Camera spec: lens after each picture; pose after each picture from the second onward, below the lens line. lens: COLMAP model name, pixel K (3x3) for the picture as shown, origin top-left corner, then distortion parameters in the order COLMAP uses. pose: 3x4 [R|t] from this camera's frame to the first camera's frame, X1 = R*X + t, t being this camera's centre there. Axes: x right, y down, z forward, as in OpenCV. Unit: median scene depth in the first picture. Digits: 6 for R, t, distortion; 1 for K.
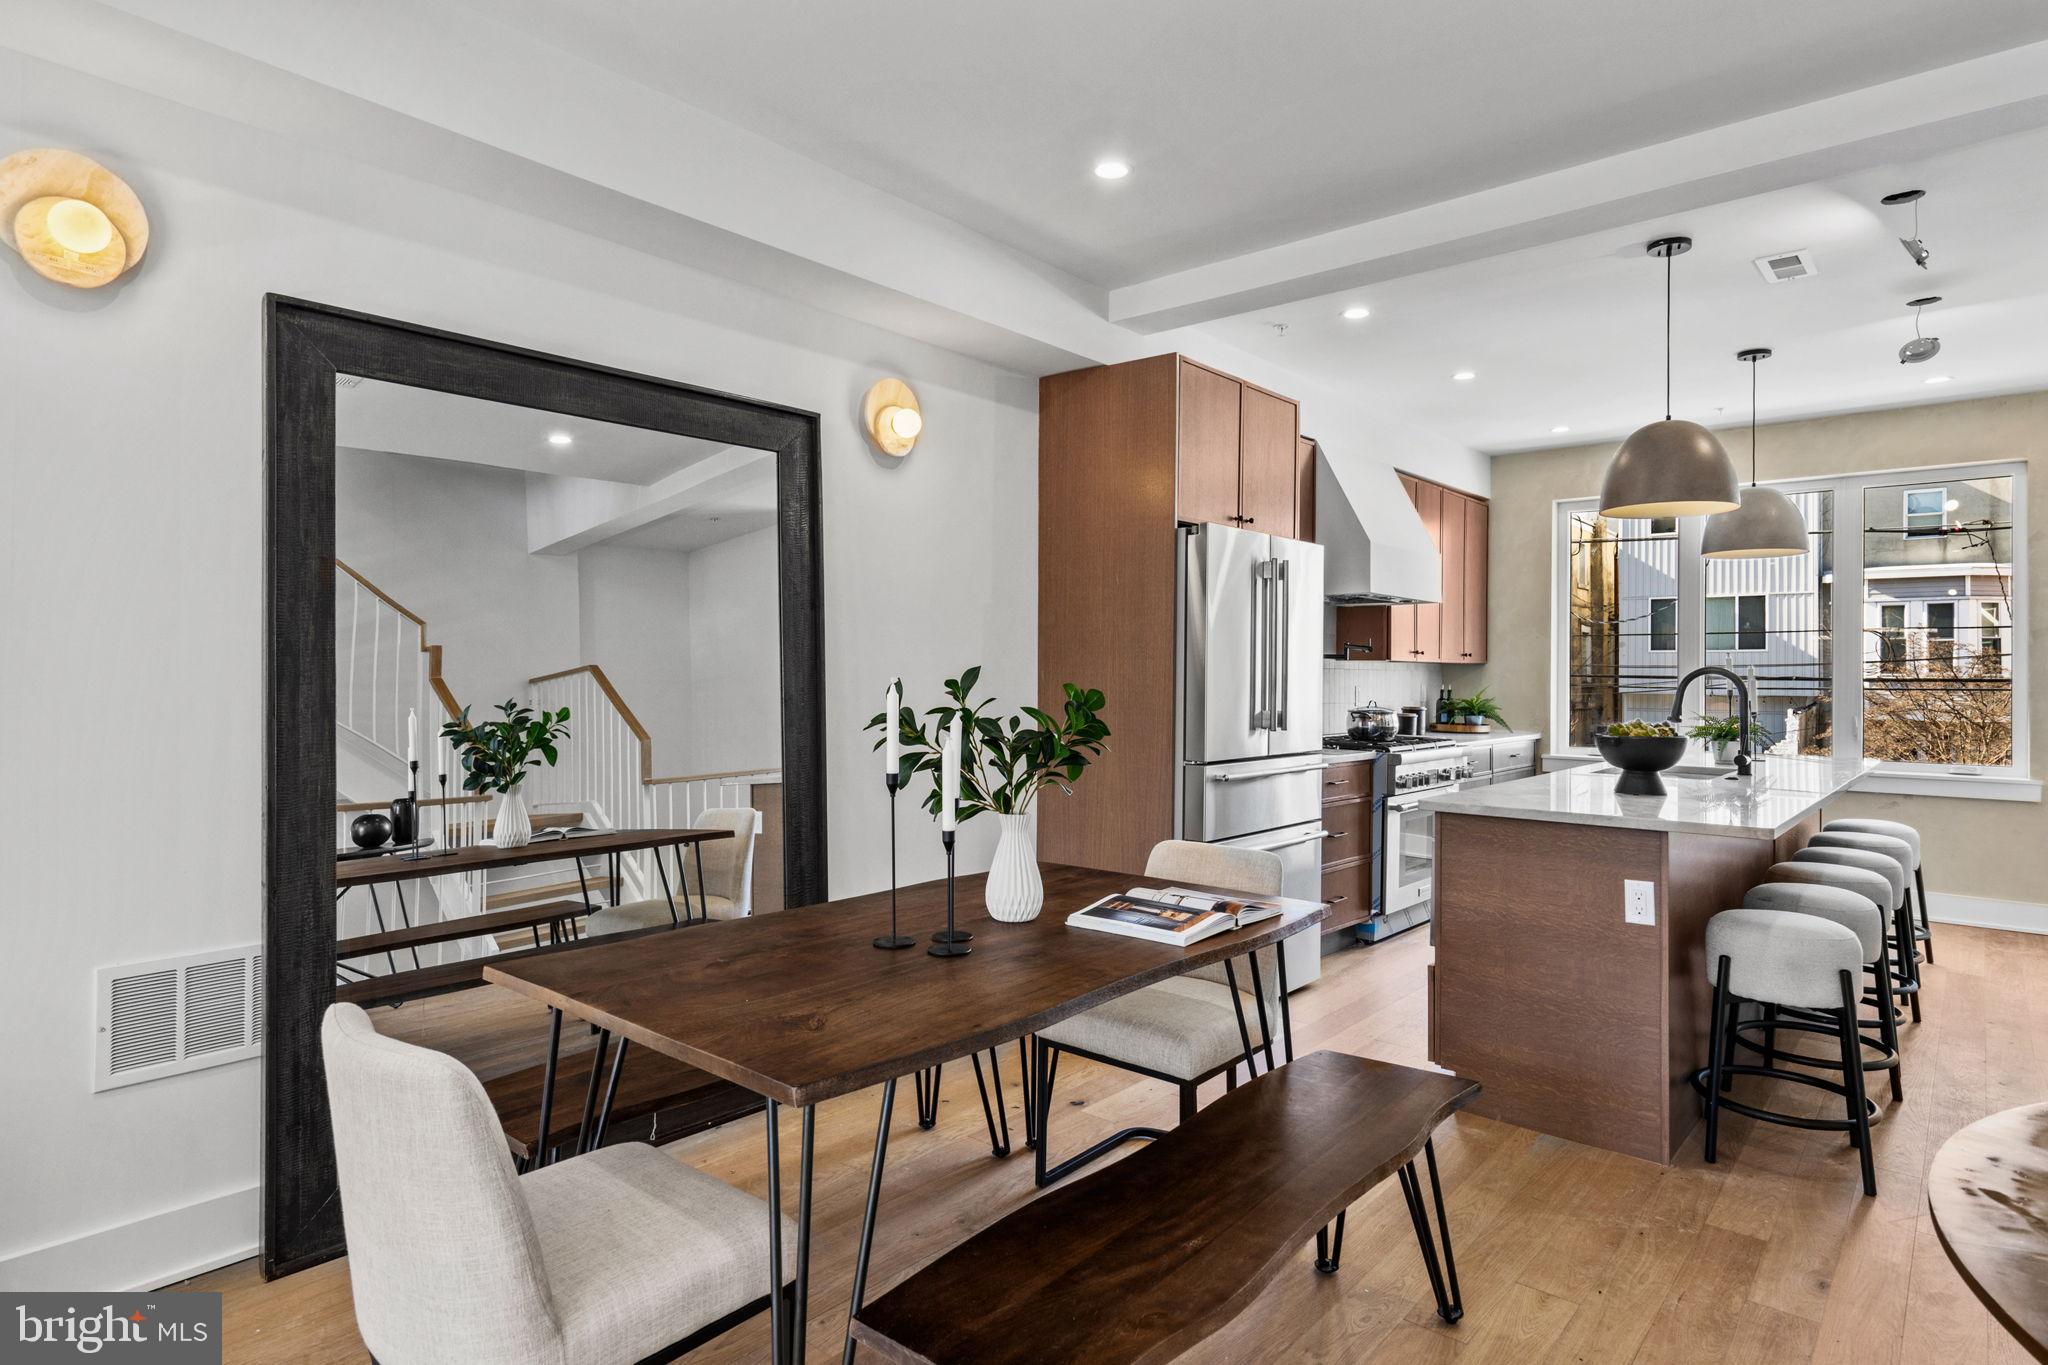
lens RADIAL K [[1087.4, 0, 1033.4], [0, 1087.4, 660.4], [0, 0, 1]] dist [0.001766, 0.004389]
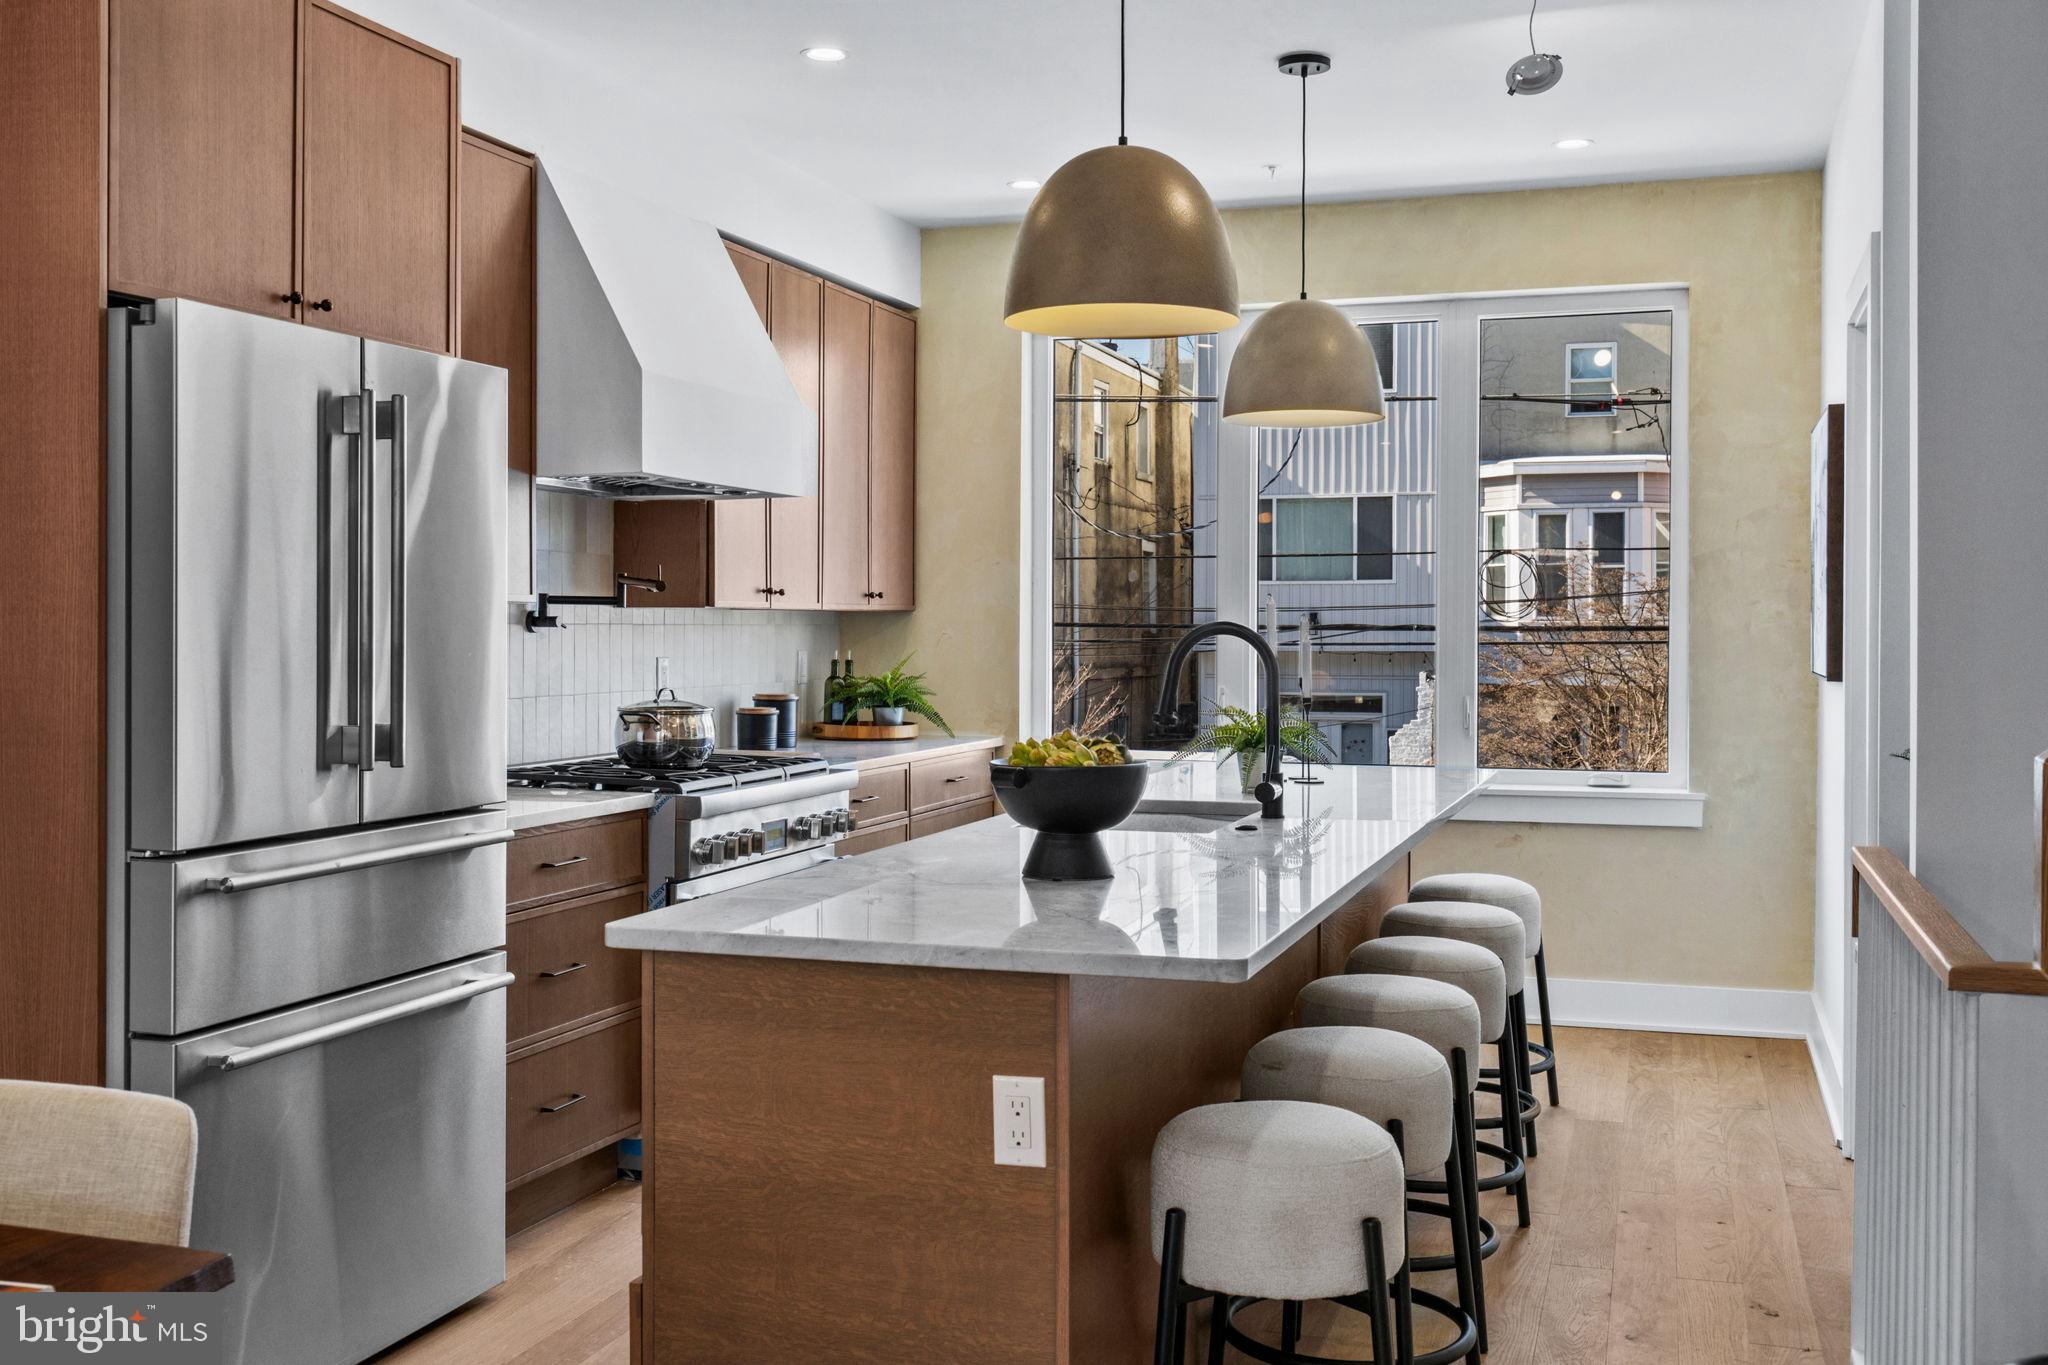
lens RADIAL K [[1963.5, 0, 995.3], [0, 1963.5, 639.7], [0, 0, 1]] dist [0.001824, 0.000000]
pose [[0.925163, -0.010247, 0.379432, 0.135761], [0.002216, 0.999764, 0.021596, -0.006143], [-0.379564, -0.019139, 0.924968, 0.126042]]
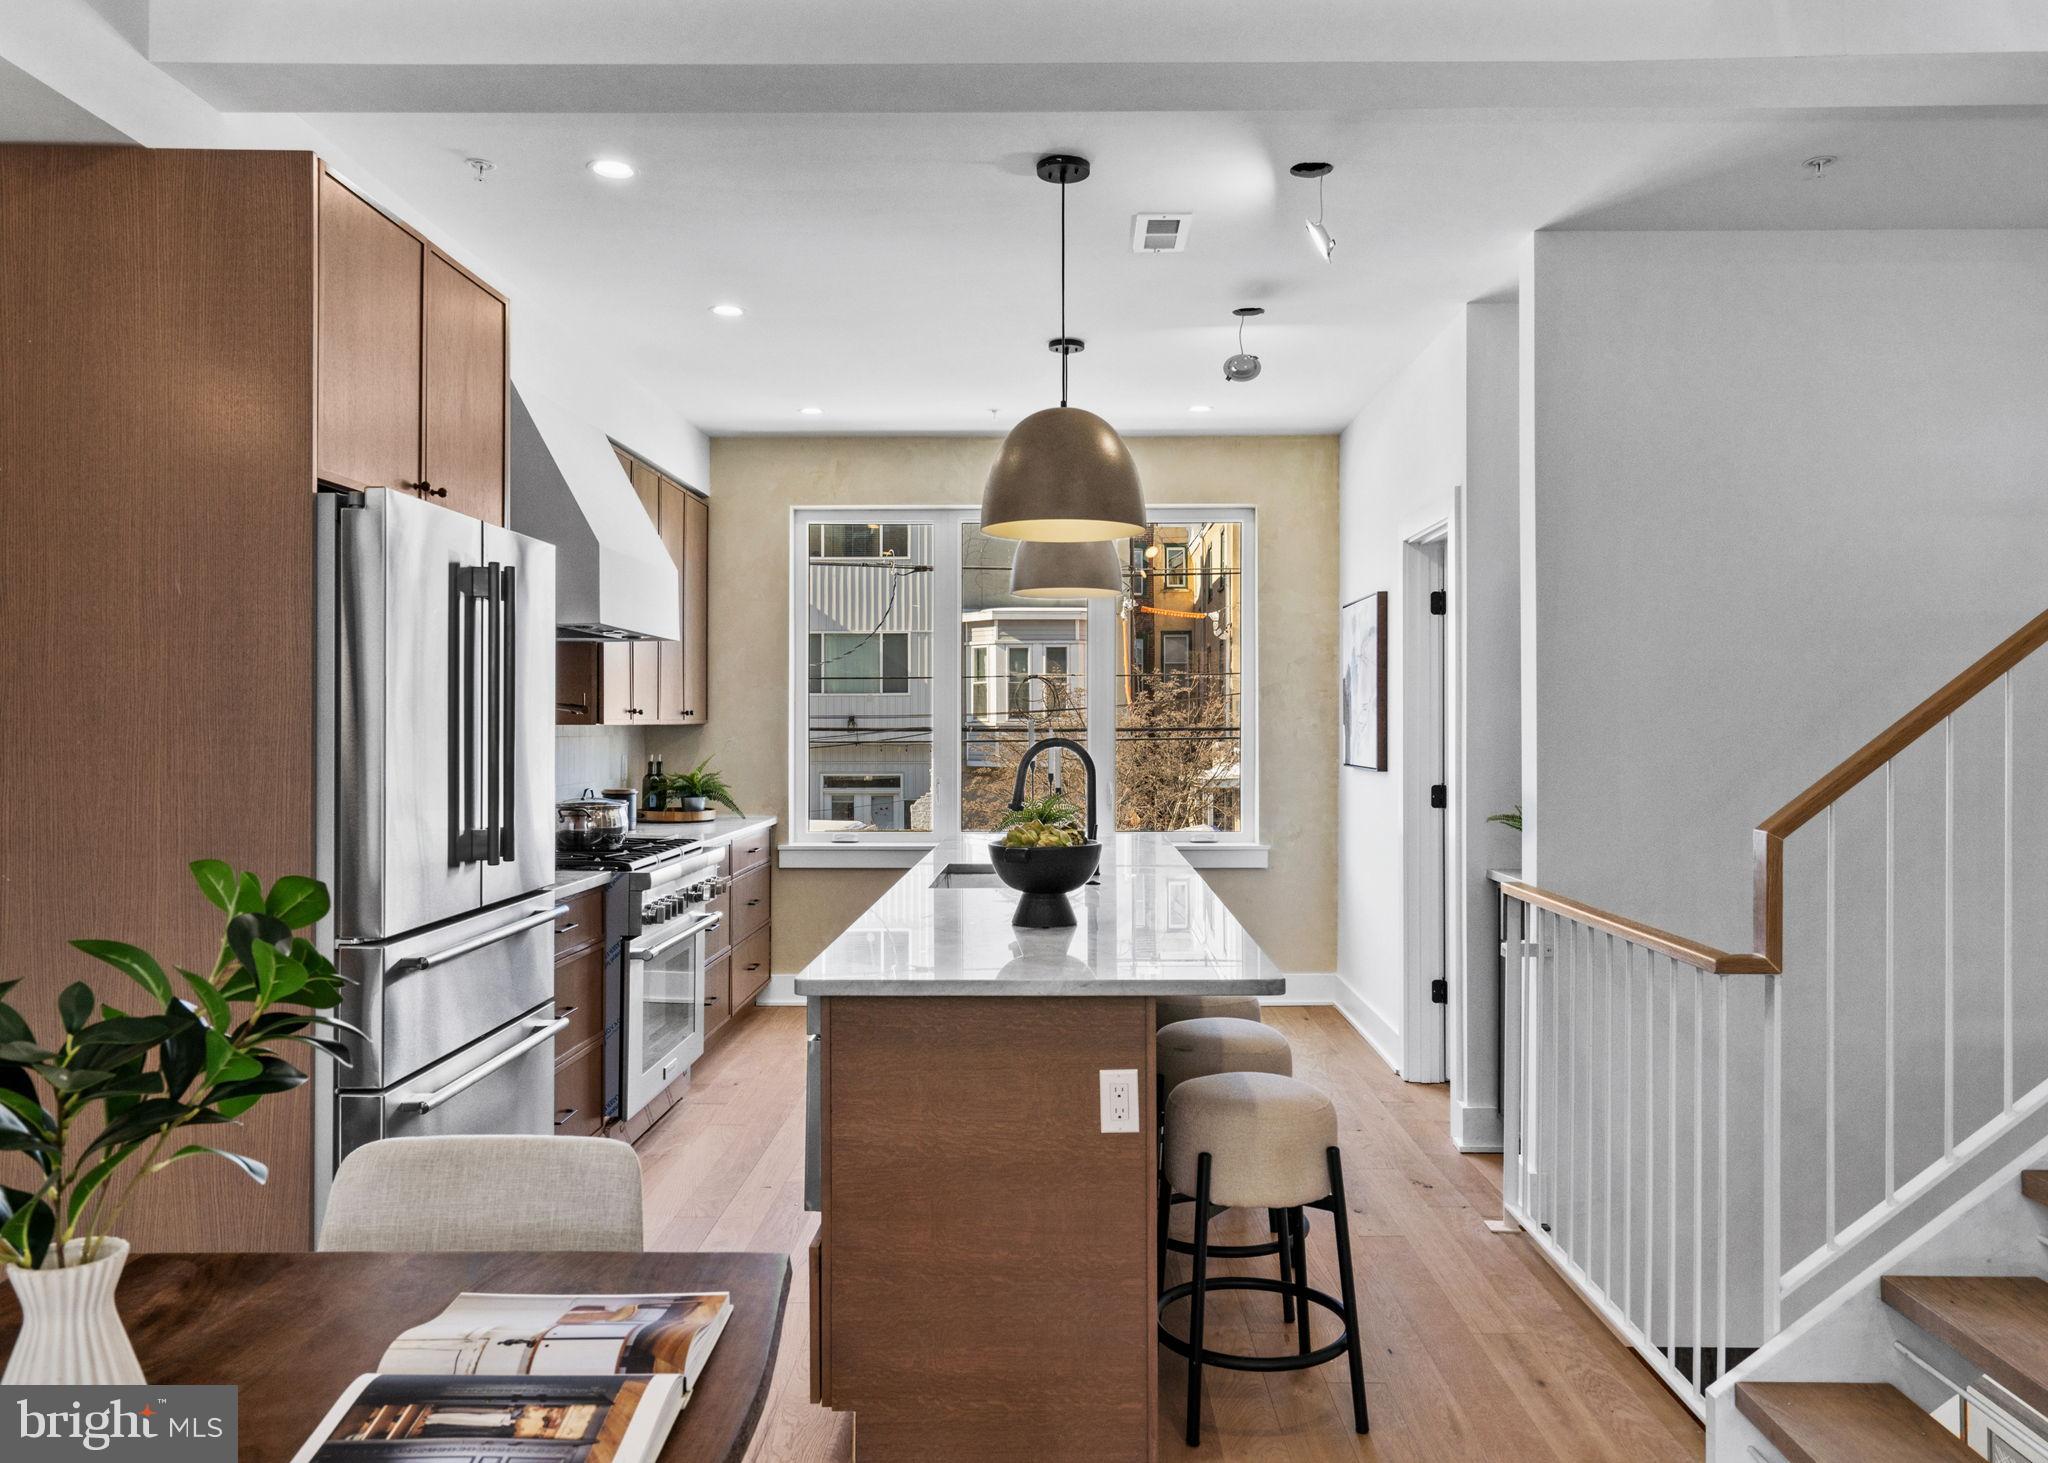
lens RADIAL K [[1425.8, 0, 1037.6], [0, 1425.8, 726.4], [0, 0, 1]] dist [0.002560, 0.003299]
pose [[0.769897, -0.011277, 0.638069, -0.032823], [0.001363, 0.999871, 0.016028, -0.017465], [-0.638167, -0.011470, 0.769812, 0.213911]]
